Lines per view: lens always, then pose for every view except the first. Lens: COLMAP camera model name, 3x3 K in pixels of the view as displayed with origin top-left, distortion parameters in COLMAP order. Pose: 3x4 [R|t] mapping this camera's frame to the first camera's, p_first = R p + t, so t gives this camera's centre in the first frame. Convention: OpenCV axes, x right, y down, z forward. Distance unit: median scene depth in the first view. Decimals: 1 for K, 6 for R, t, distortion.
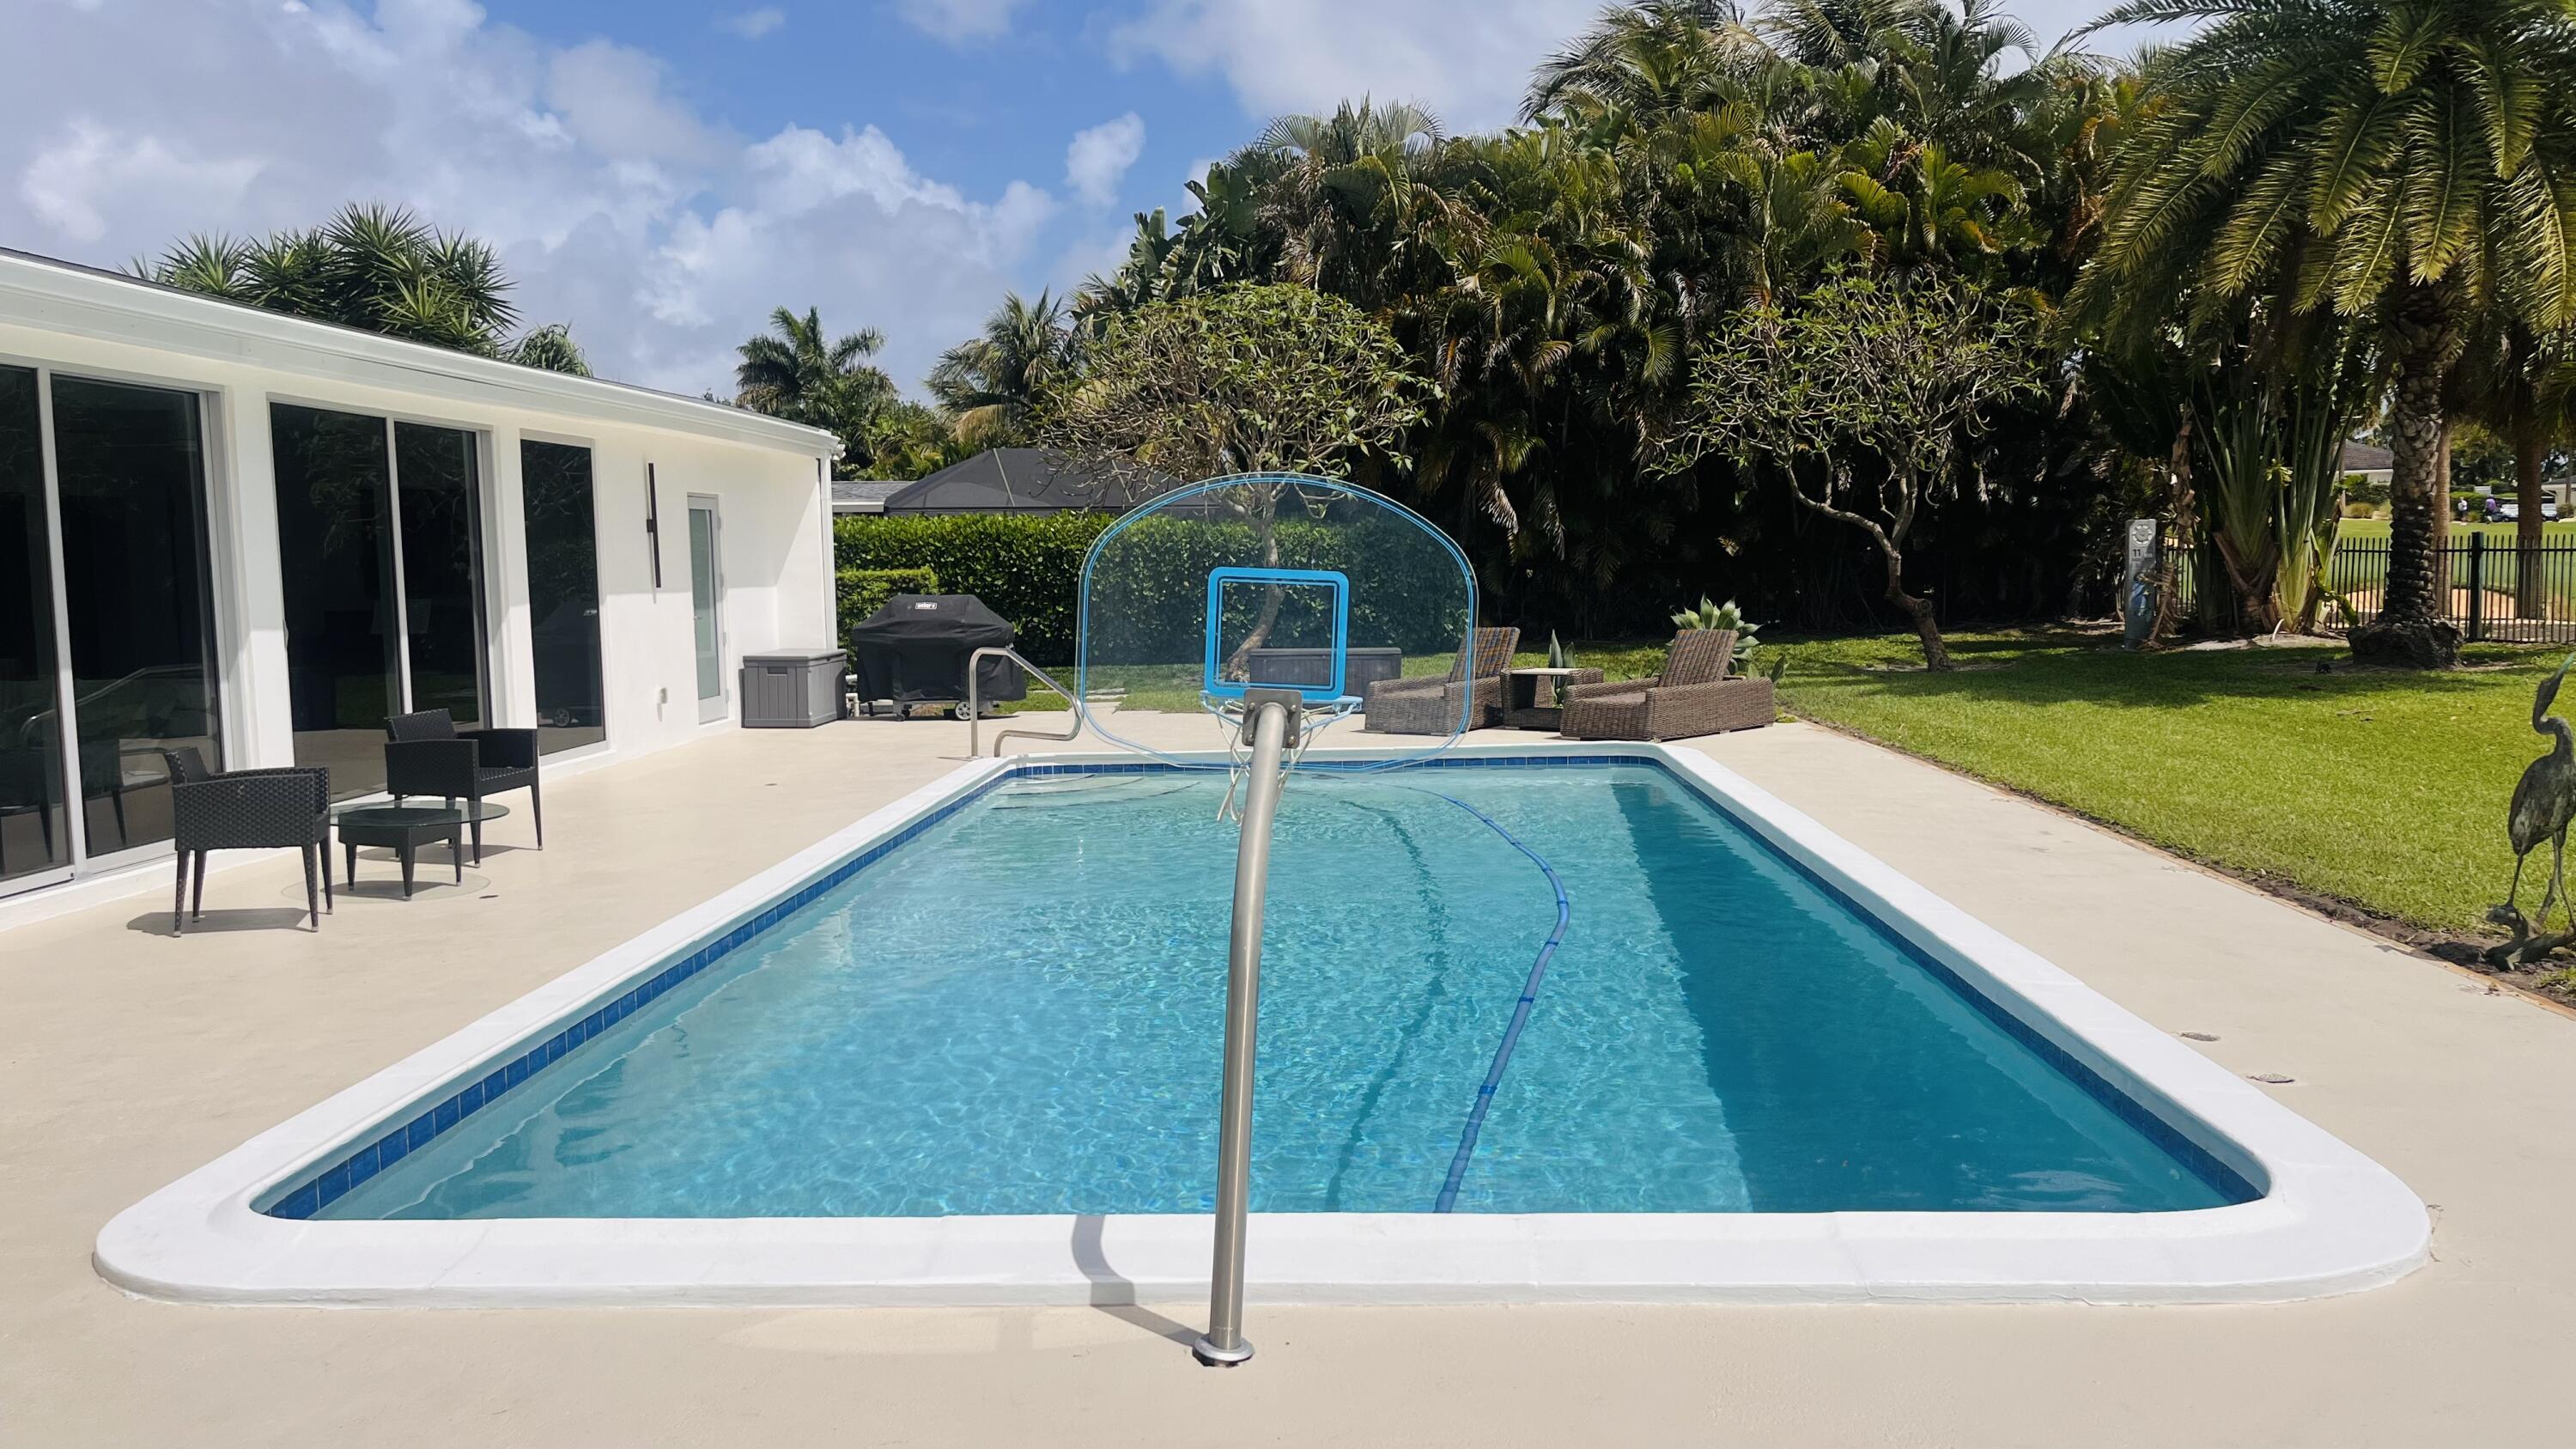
lens RADIAL K [[1952.6, 0, 1287.9], [0, 1952.6, 723.6], [0, 0, 1]] dist [0.053207, -0.032017]
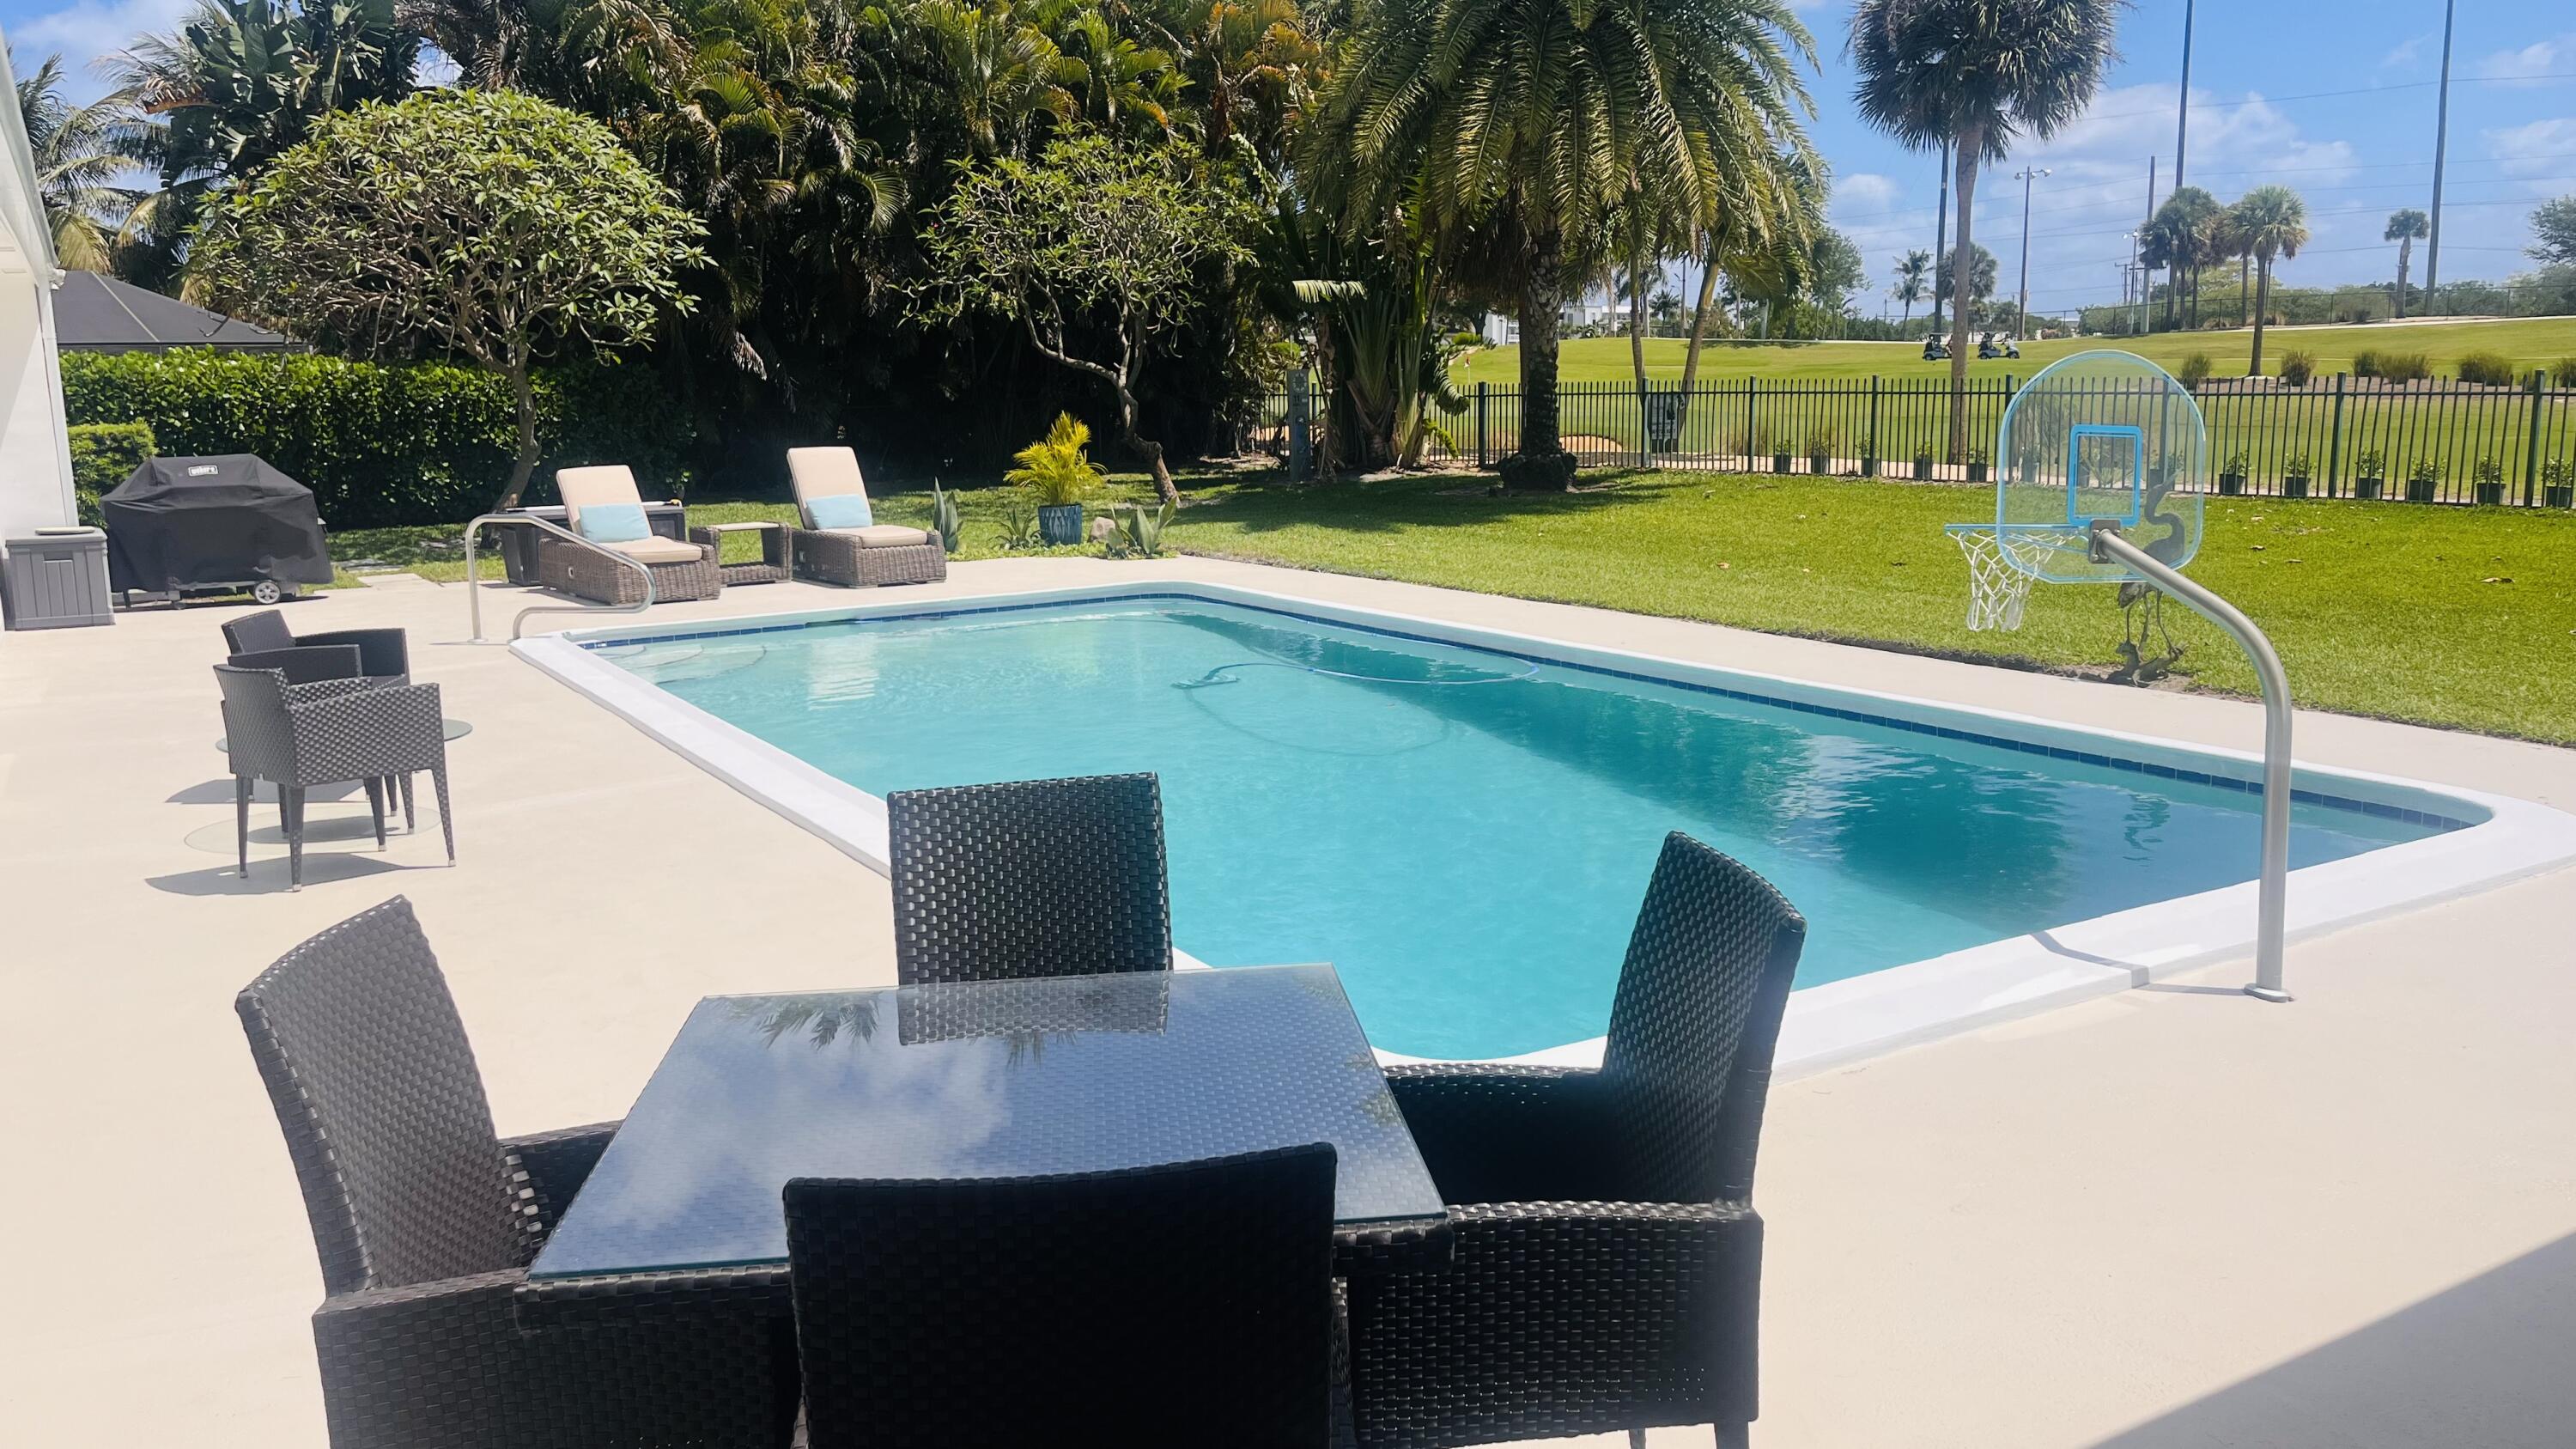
lens RADIAL K [[1952.6, 0, 1289.4], [0, 1952.6, 720.8], [0, 0, 1]] dist [0.053207, -0.032017]
pose [[0.839415, -0.095303, 0.535069, -0.209843], [0.053345, 0.994199, 0.093393, -0.005992], [-0.540866, -0.049853, 0.839630, 0.028829]]
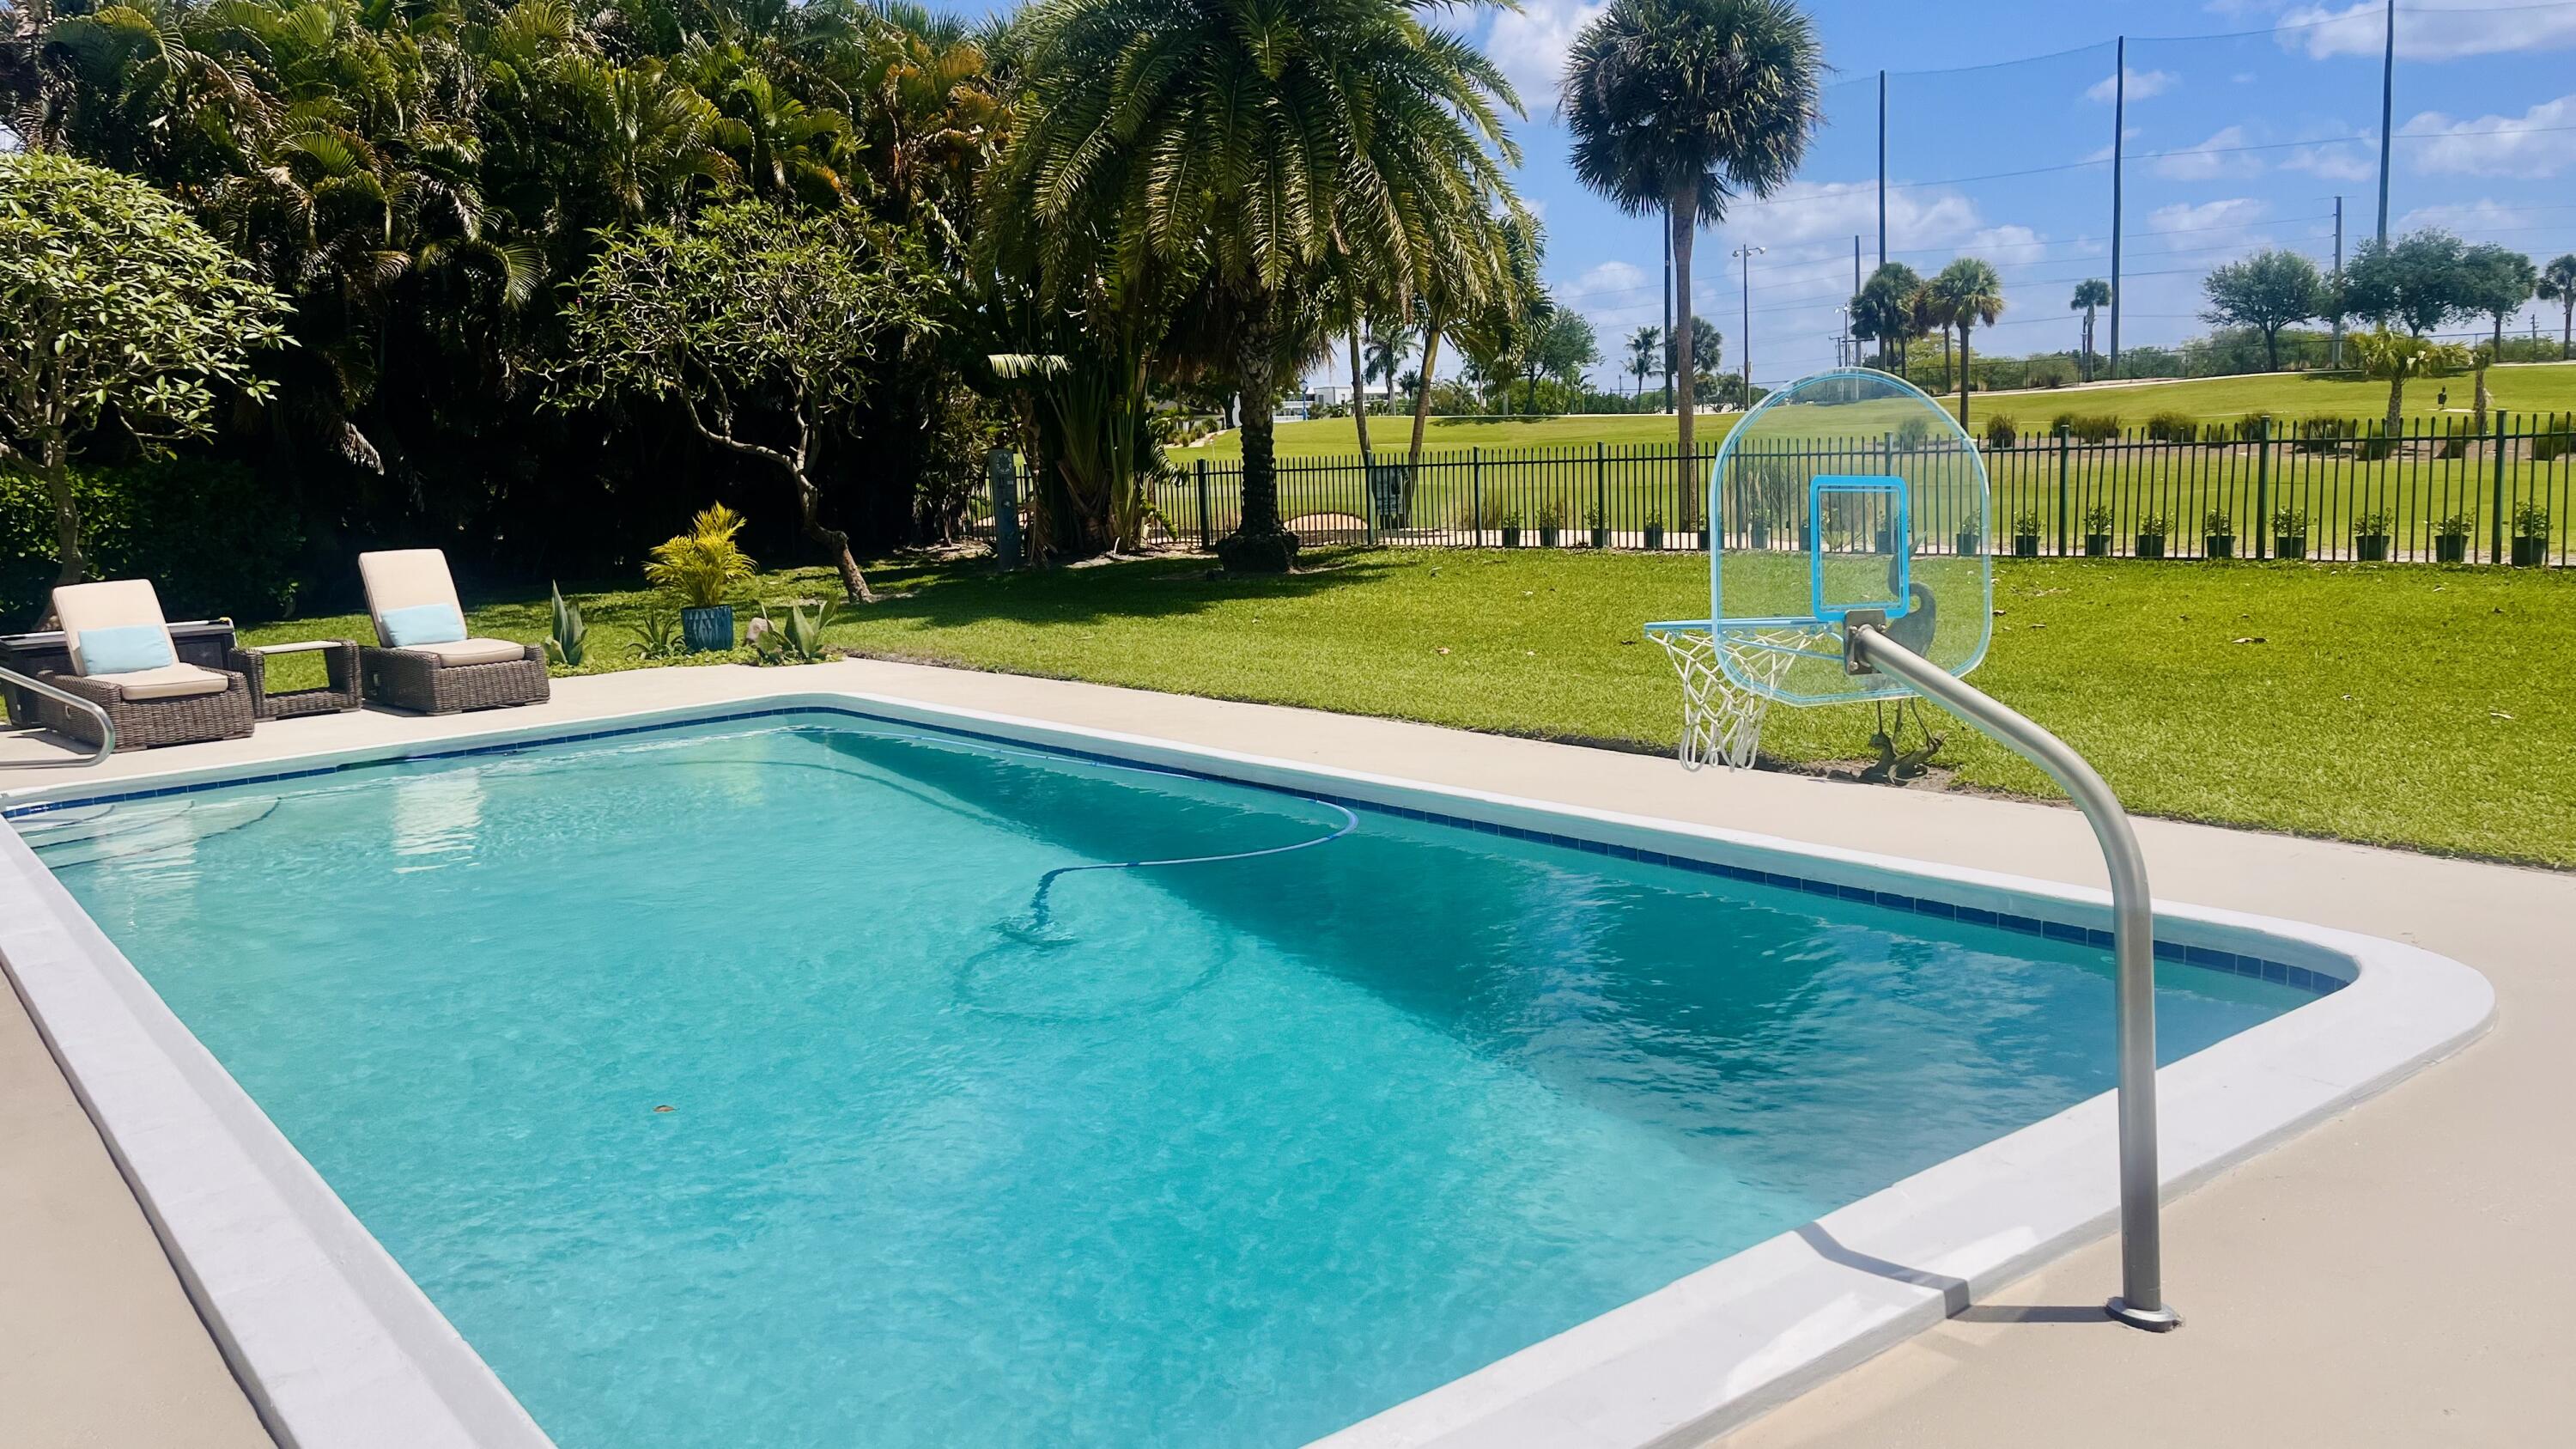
lens RADIAL K [[1952.6, 0, 1295.9], [0, 1952.6, 727.2], [0, 0, 1]] dist [0.053207, -0.032017]
pose [[0.764475, -0.108660, 0.635430, -0.141677], [0.088150, 0.994053, 0.063933, -0.007524], [-0.638598, 0.007138, 0.769507, 0.078686]]
